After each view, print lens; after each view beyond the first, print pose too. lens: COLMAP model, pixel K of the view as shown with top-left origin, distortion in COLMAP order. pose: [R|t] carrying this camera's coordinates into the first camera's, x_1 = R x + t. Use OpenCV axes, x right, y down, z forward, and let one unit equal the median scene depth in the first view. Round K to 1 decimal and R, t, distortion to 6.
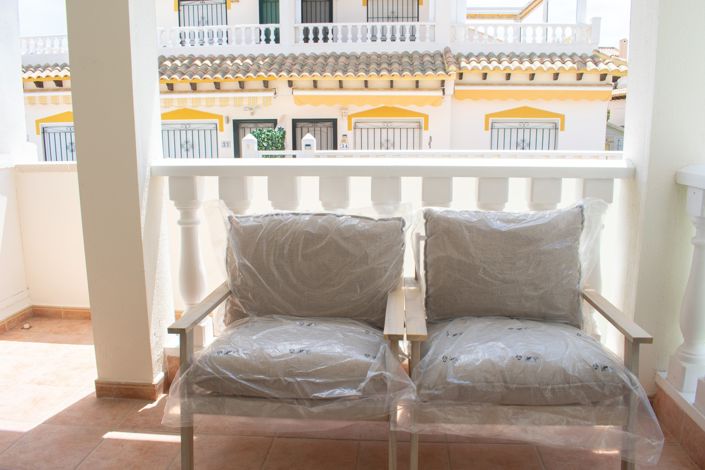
lens RADIAL K [[557.5, 0, 352.5], [0, 557.5, 235.0], [0, 0, 1]] dist [-0.090895, 0.005489]
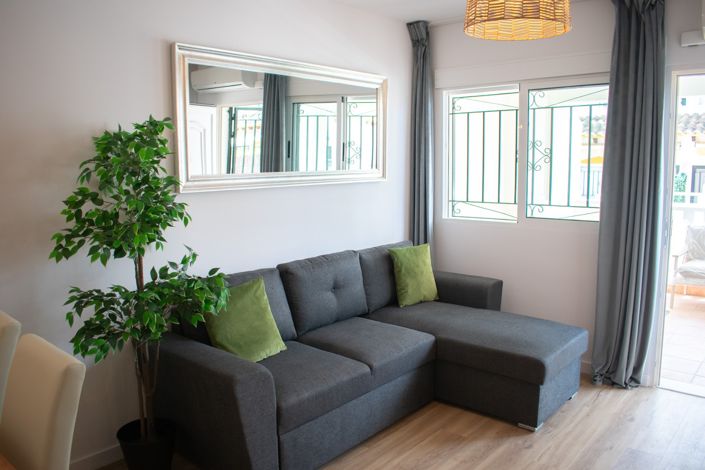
lens RADIAL K [[557.5, 0, 352.5], [0, 557.5, 235.0], [0, 0, 1]] dist [-0.090895, 0.005489]
pose [[0.800533, 0.079943, -0.593933, 0.008246], [-0.108538, 0.994014, -0.012499, 0.044718], [0.589379, 0.074471, 0.804417, -0.425529]]
